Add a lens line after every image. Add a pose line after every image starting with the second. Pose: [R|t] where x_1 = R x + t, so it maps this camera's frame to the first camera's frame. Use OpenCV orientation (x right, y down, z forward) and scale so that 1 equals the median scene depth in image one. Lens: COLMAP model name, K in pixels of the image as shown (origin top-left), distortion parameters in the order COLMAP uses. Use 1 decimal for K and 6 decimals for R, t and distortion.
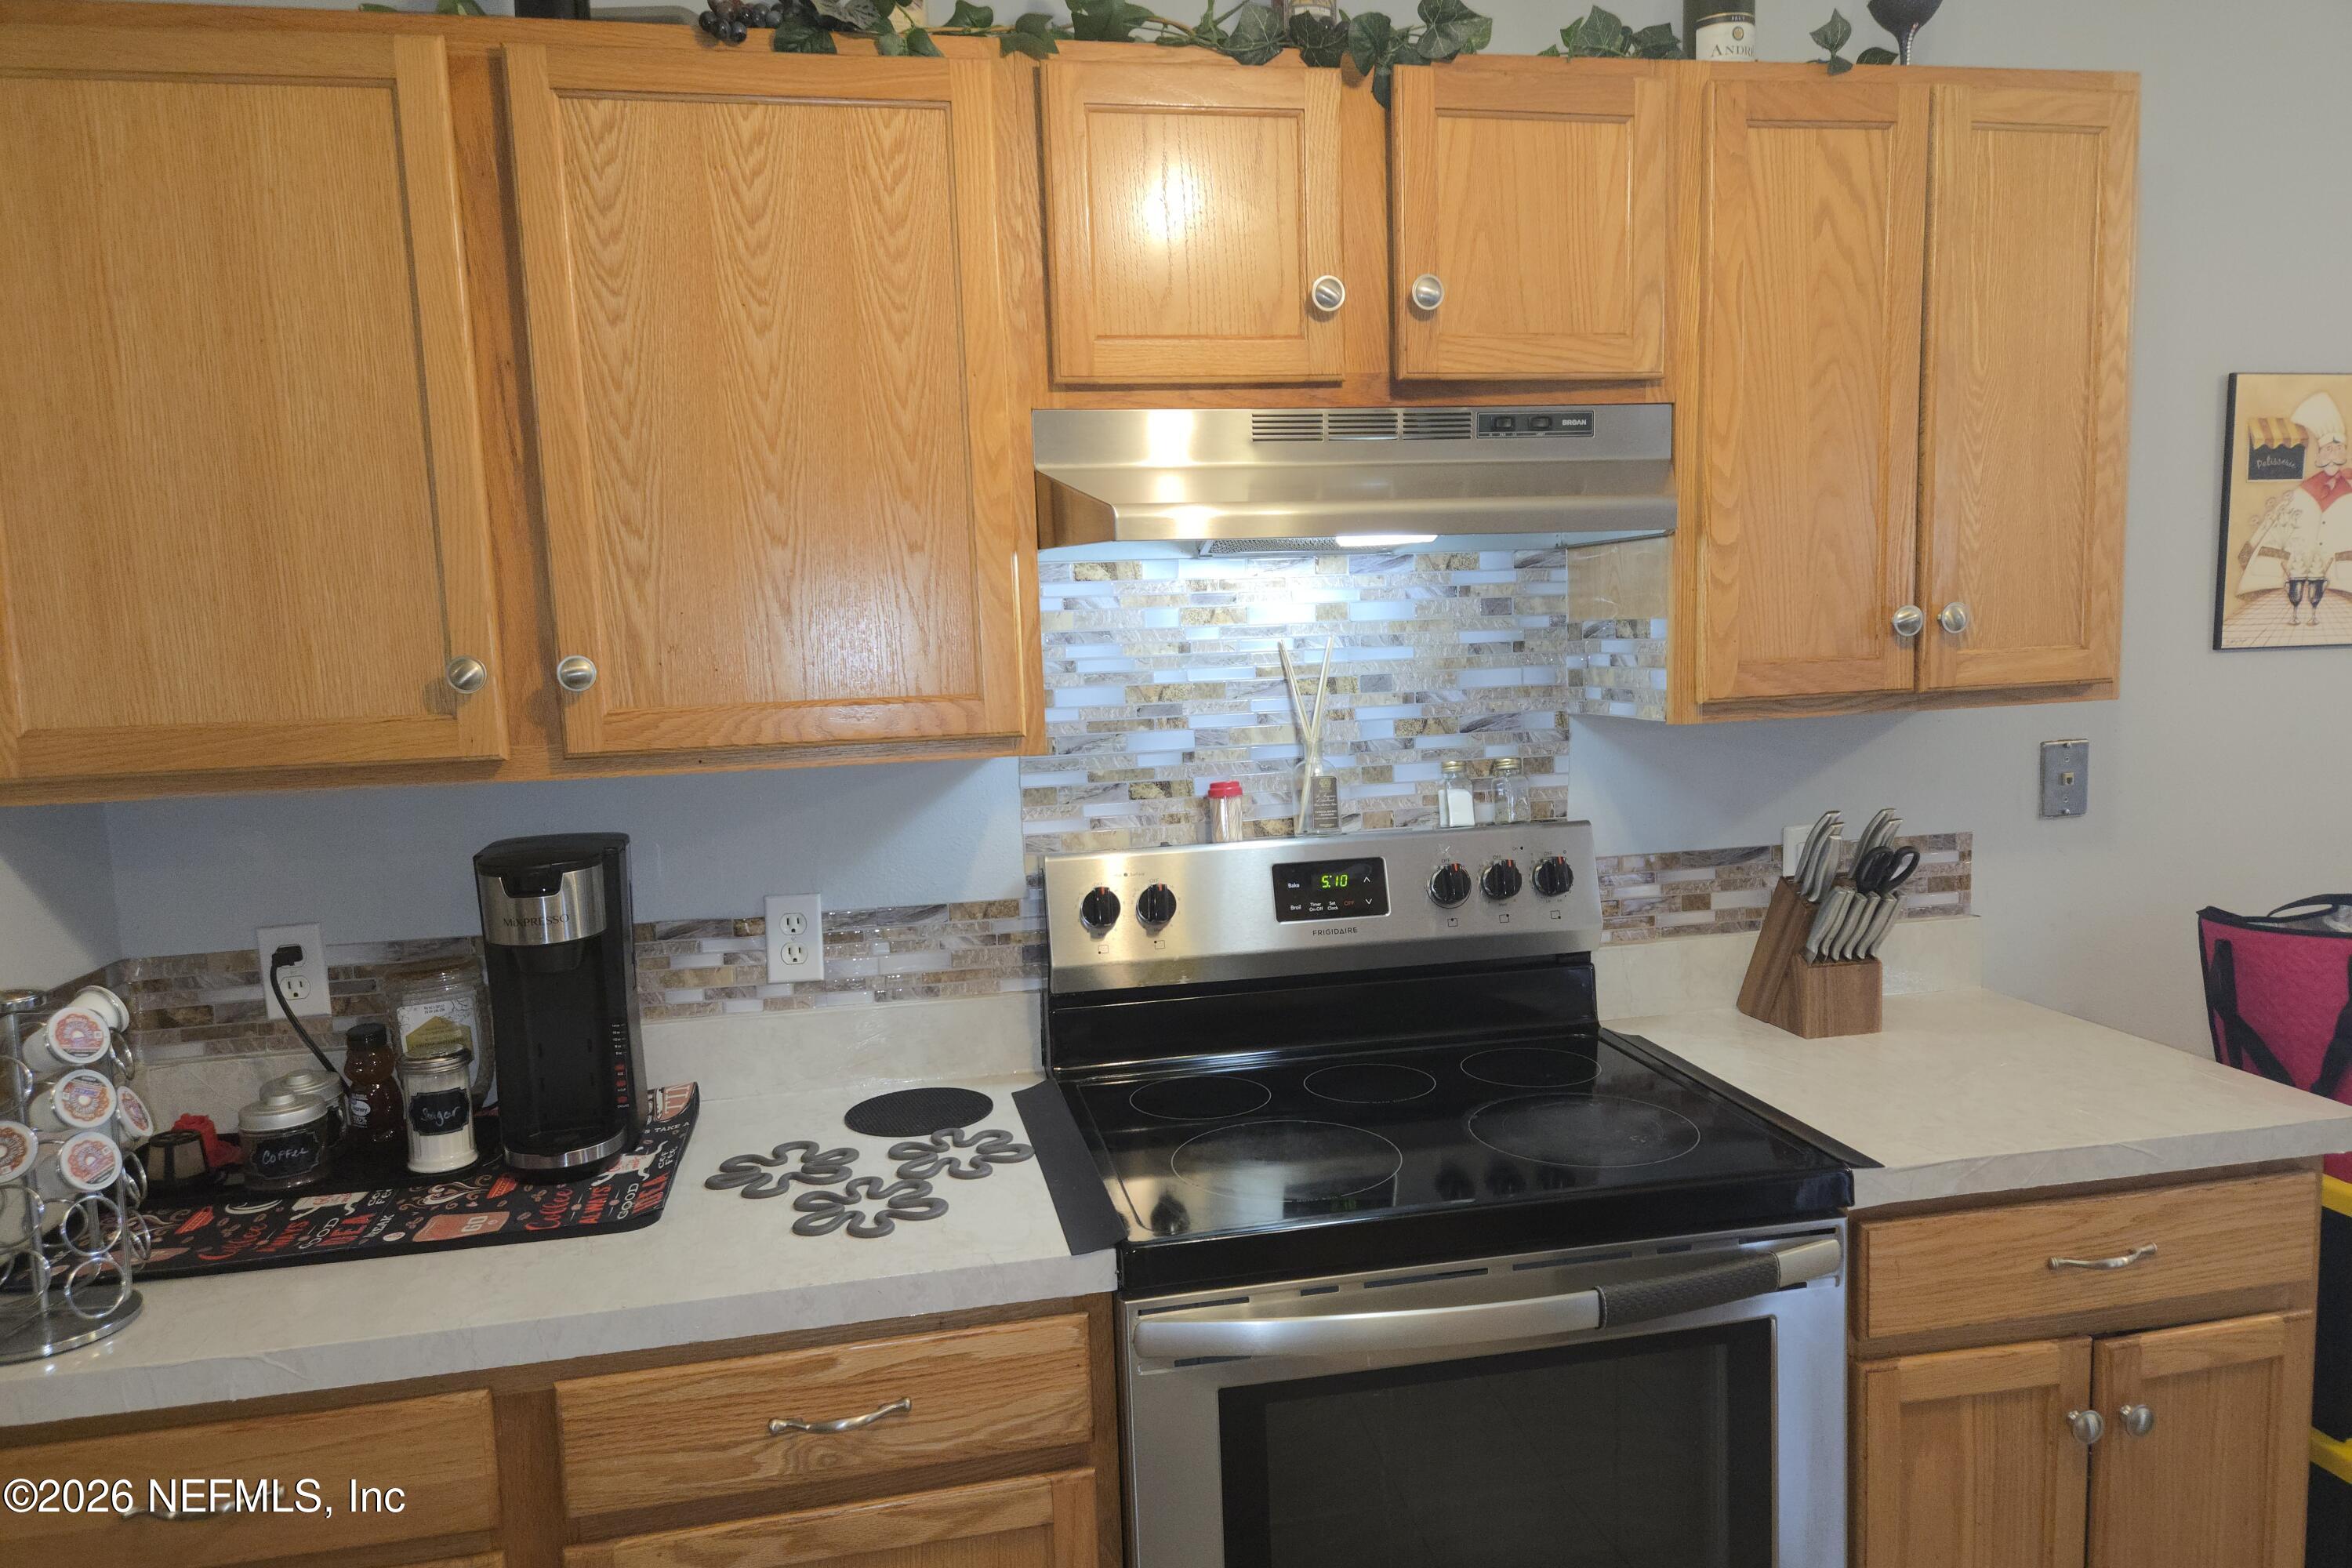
lens RADIAL K [[1581.3, 0, 1163.9], [0, 1581.3, 799.0], [0, 0, 1]] dist [0.039590, -0.026756]
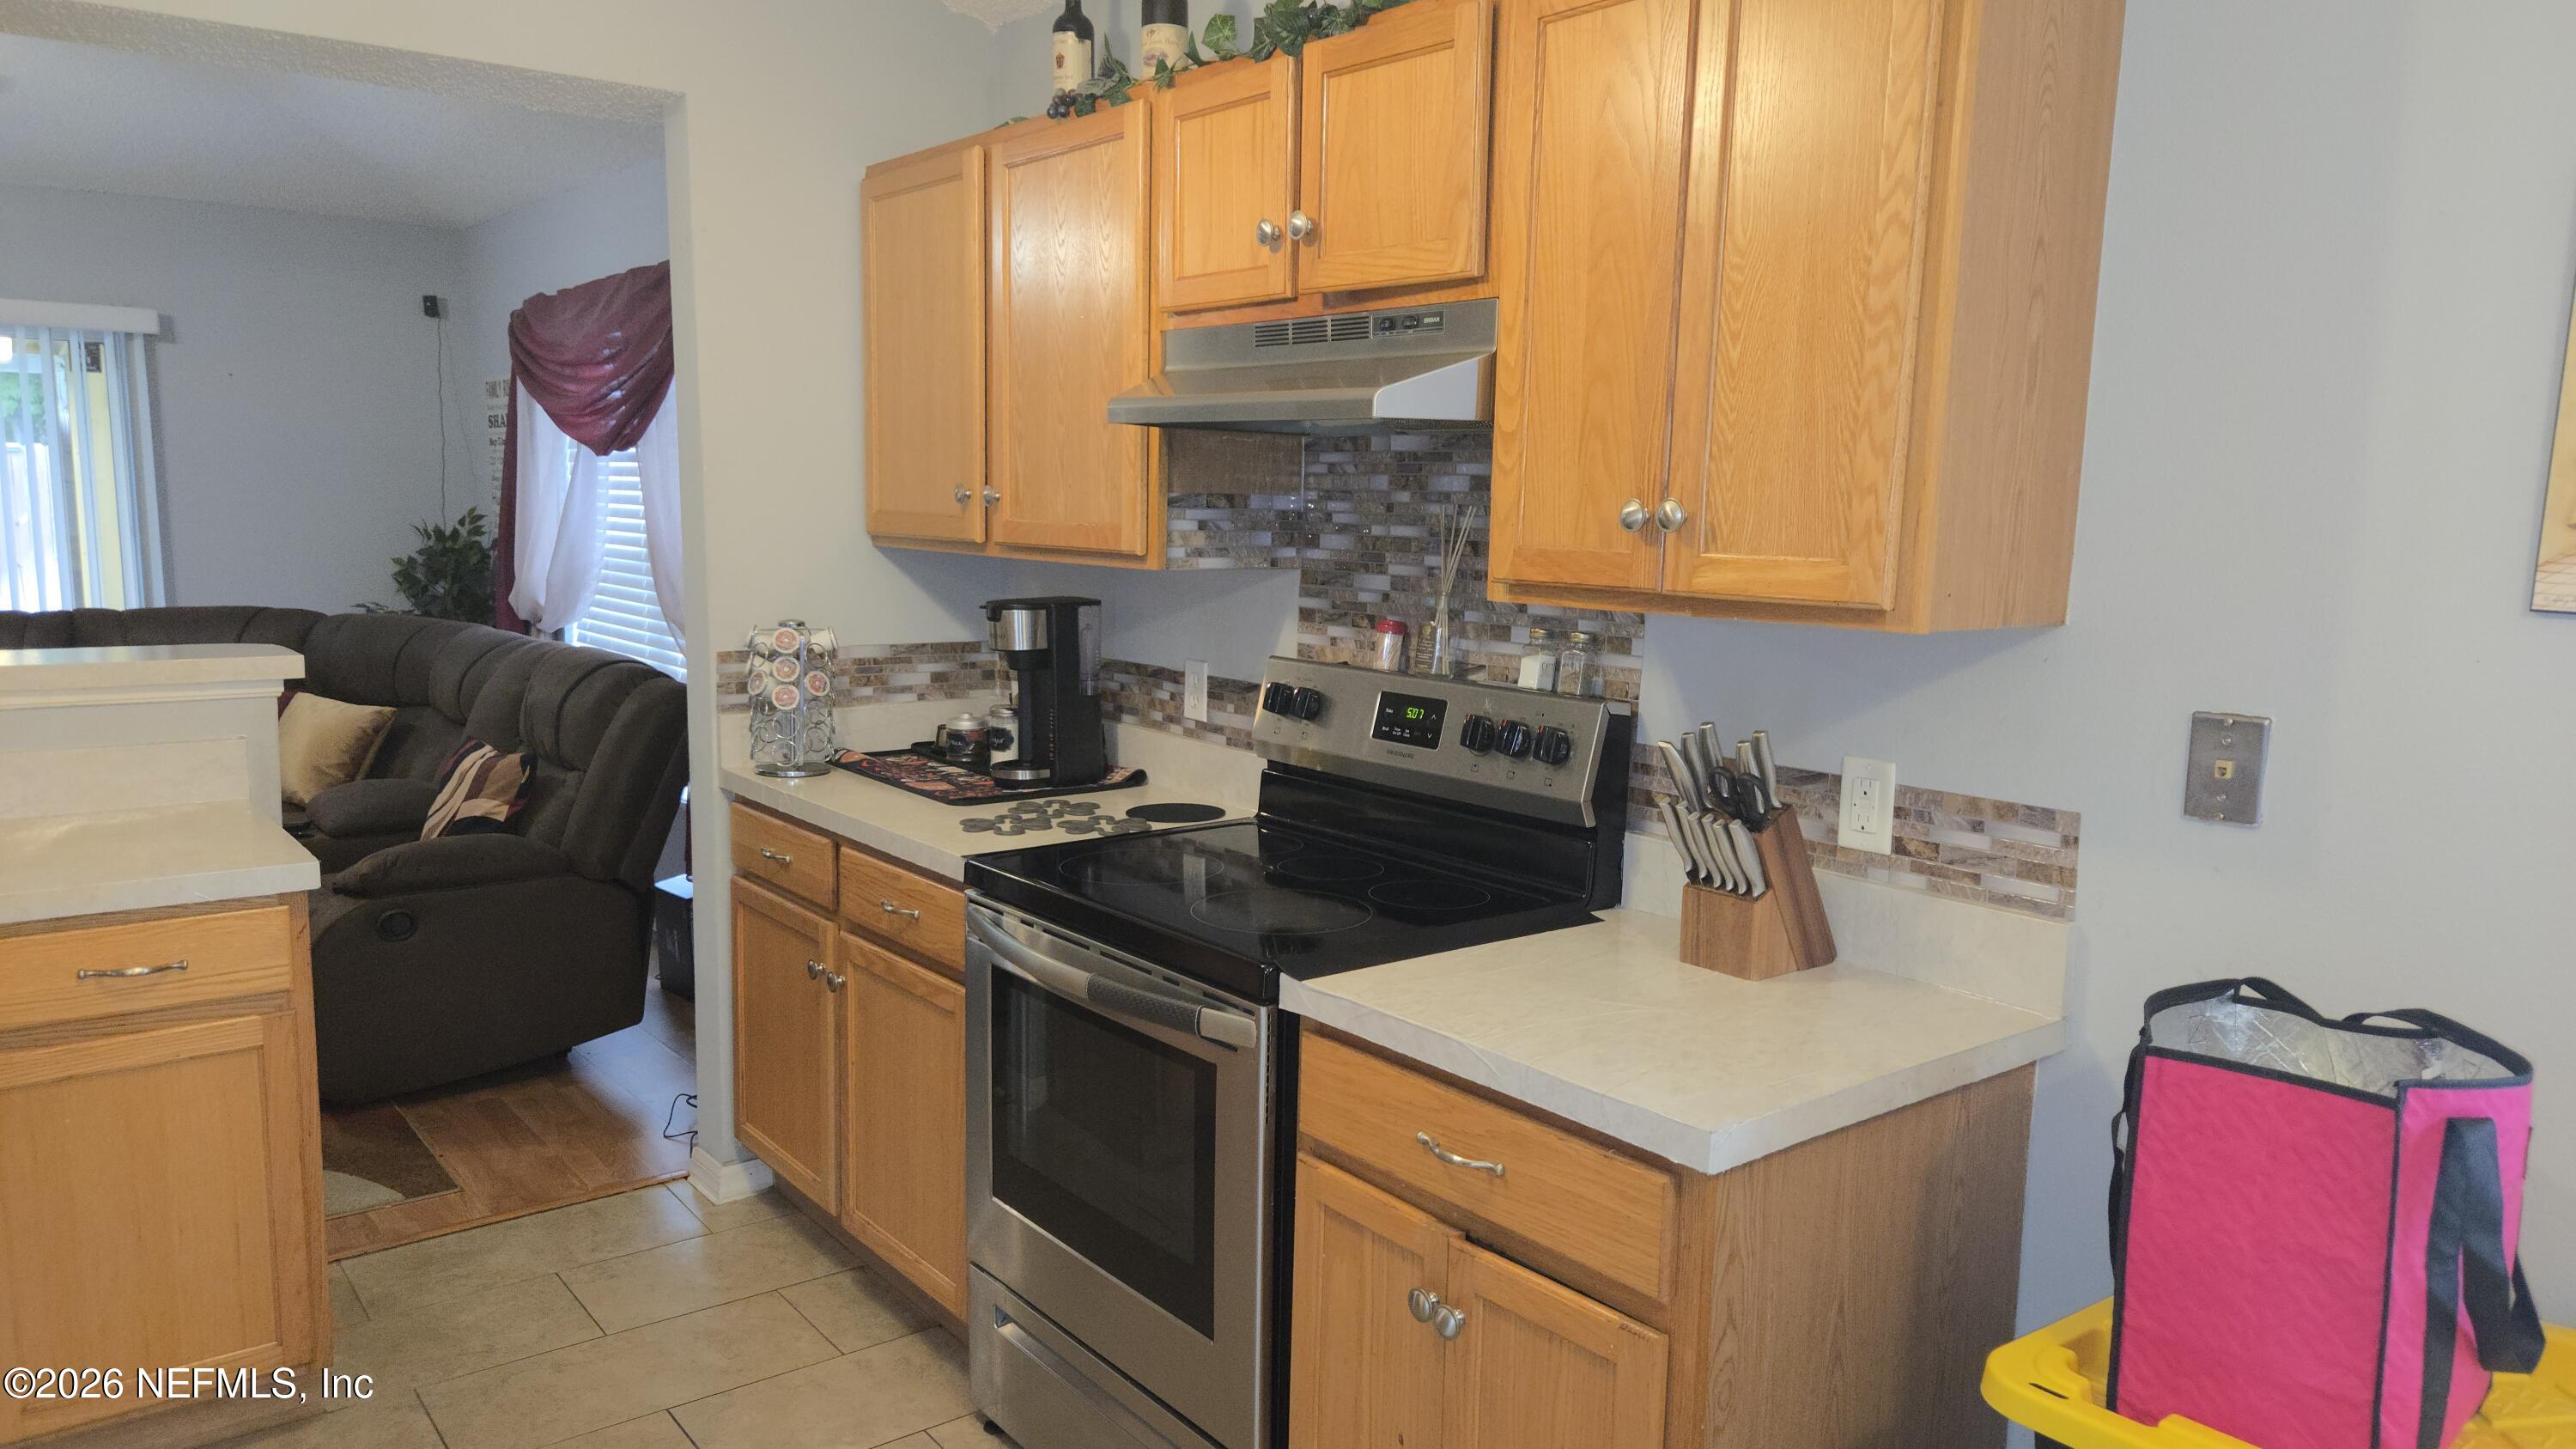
lens RADIAL K [[1730.4, 0, 1291.2], [0, 1730.4, 751.1], [0, 0, 1]] dist [0.034895, -0.007992]
pose [[0.457885, 0.175452, -0.871526, 1.225550], [-0.138093, 0.982470, 0.125234, -0.070865], [0.878221, 0.063009, 0.474087, 0.319892]]
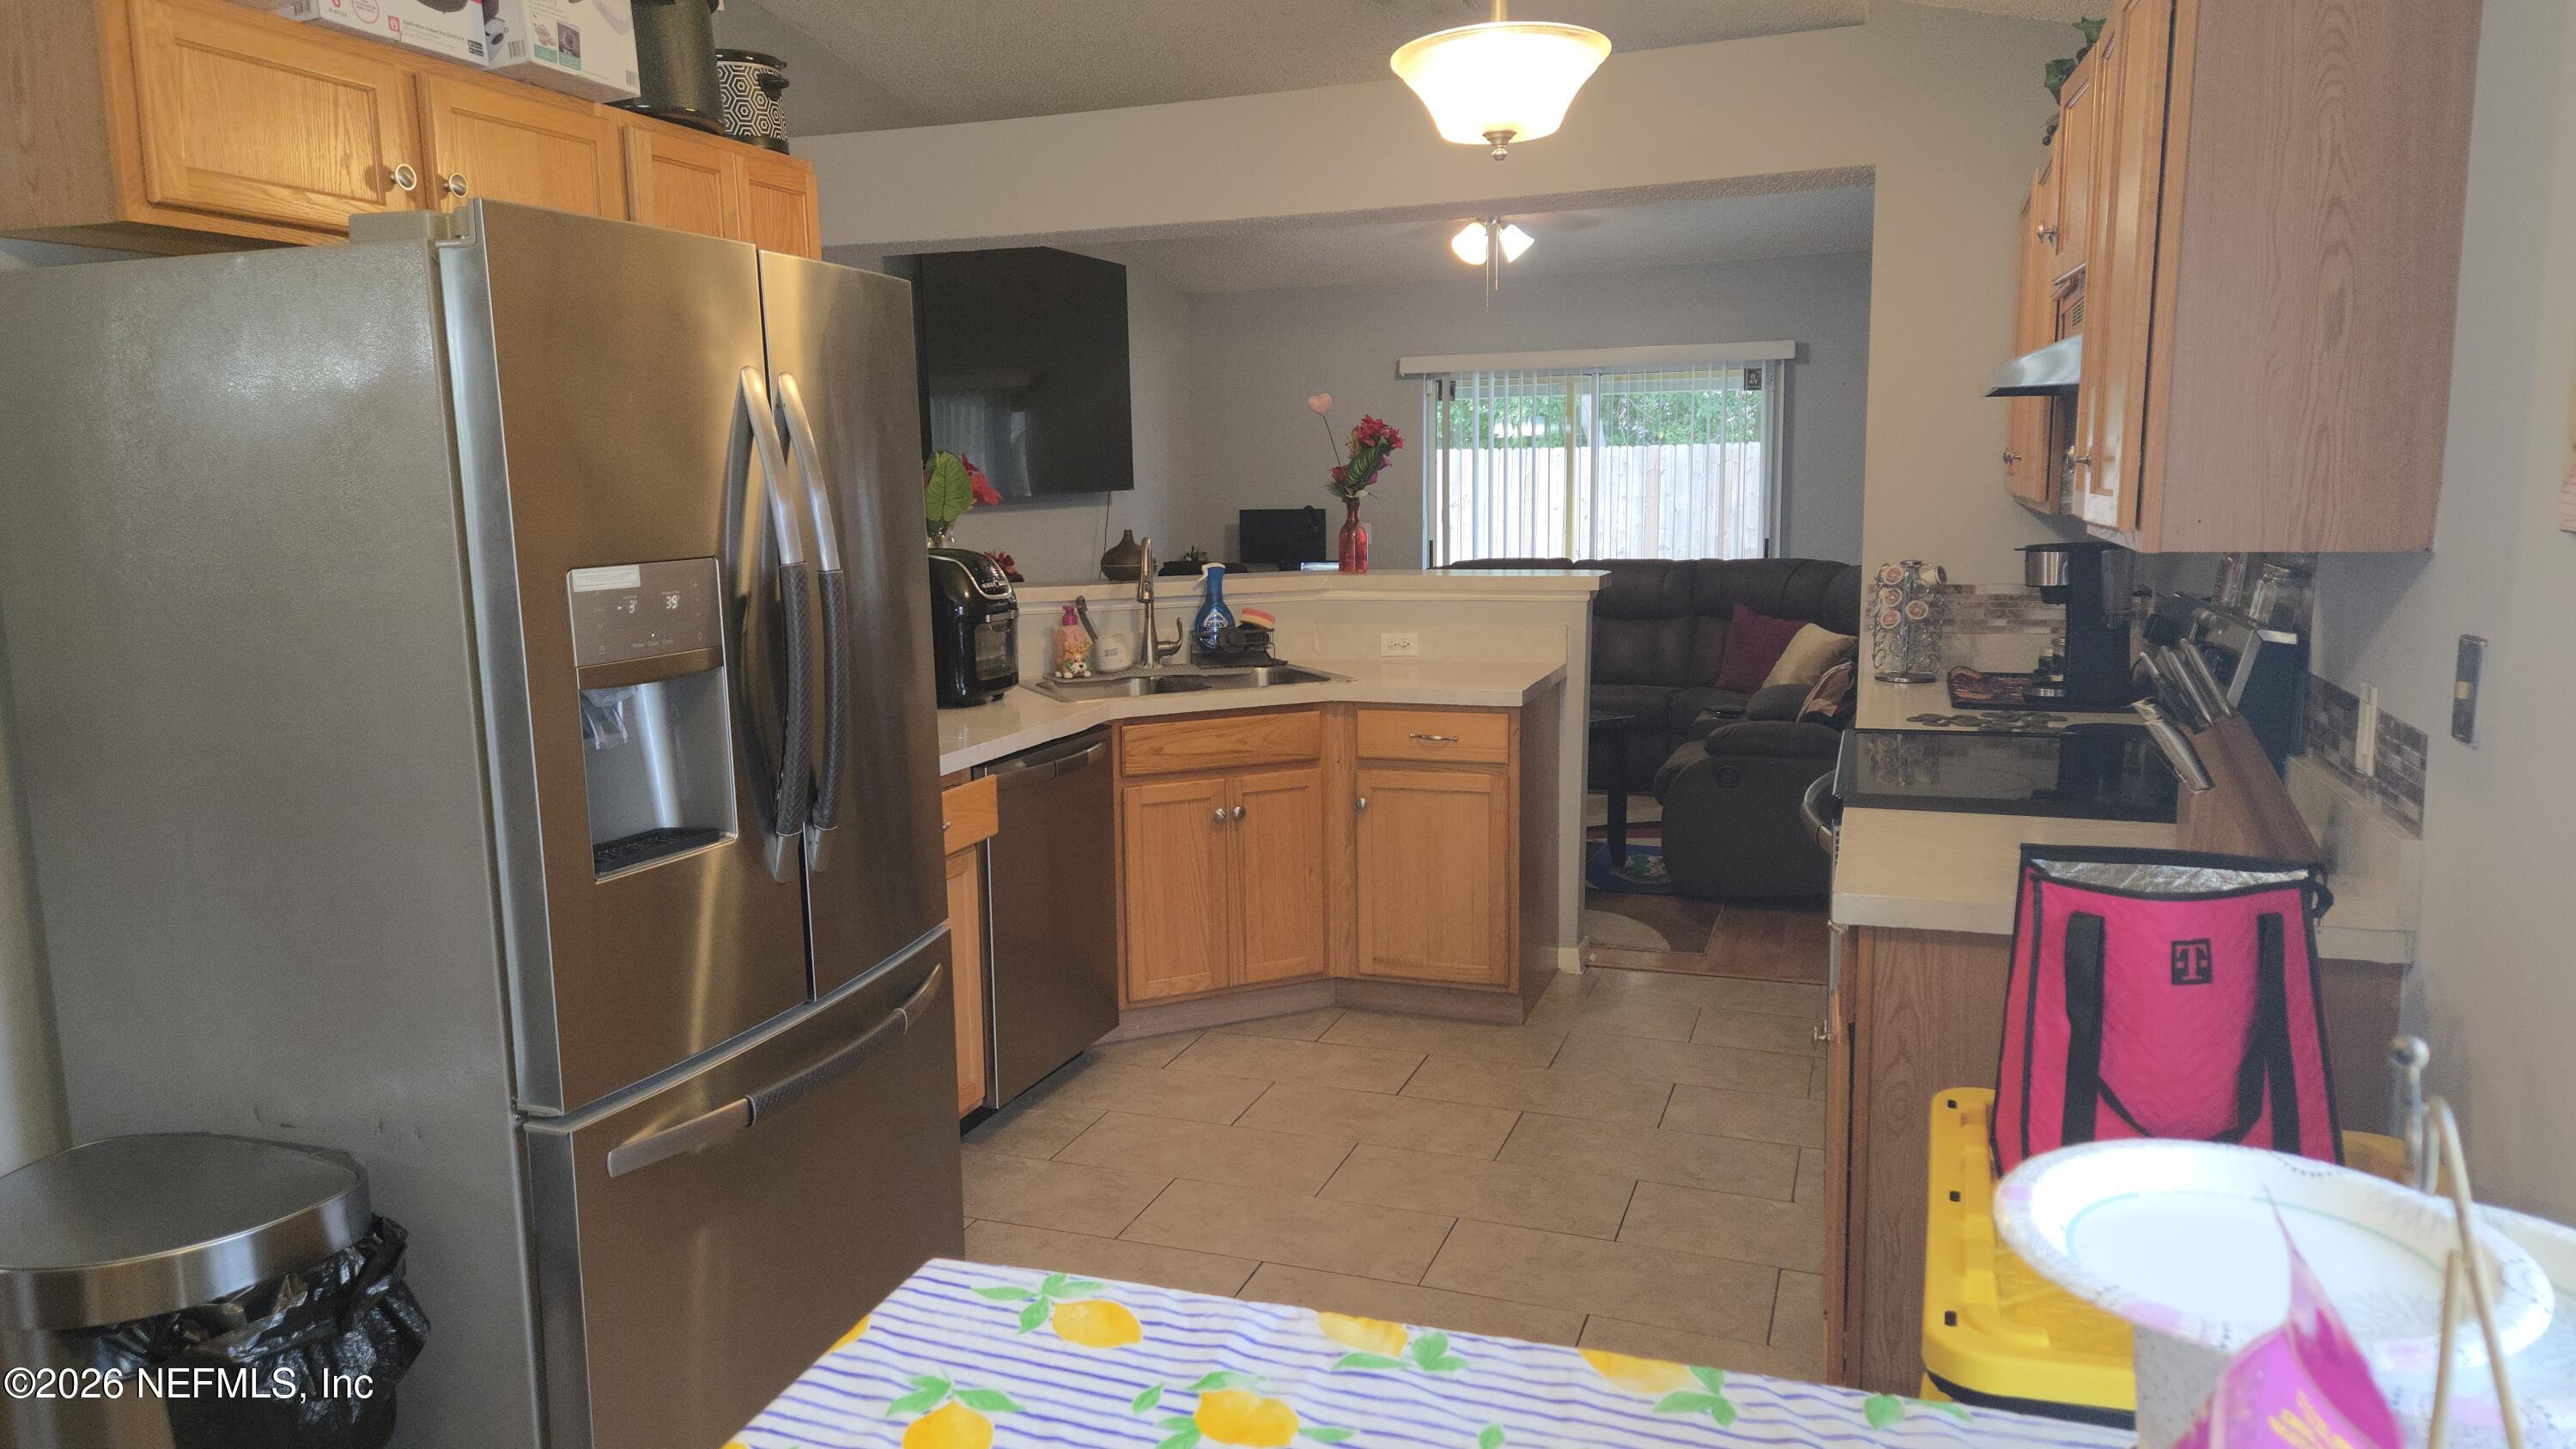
lens RADIAL K [[1730.4, 0, 1271.1], [0, 1730.4, 721.8], [0, 0, 1]] dist [0.034895, -0.007992]
pose [[-0.510801, 0.169344, -0.842855, 1.760746], [-0.062505, 0.970497, 0.232870, -0.173356], [0.857424, 0.171633, -0.485145, 1.059239]]
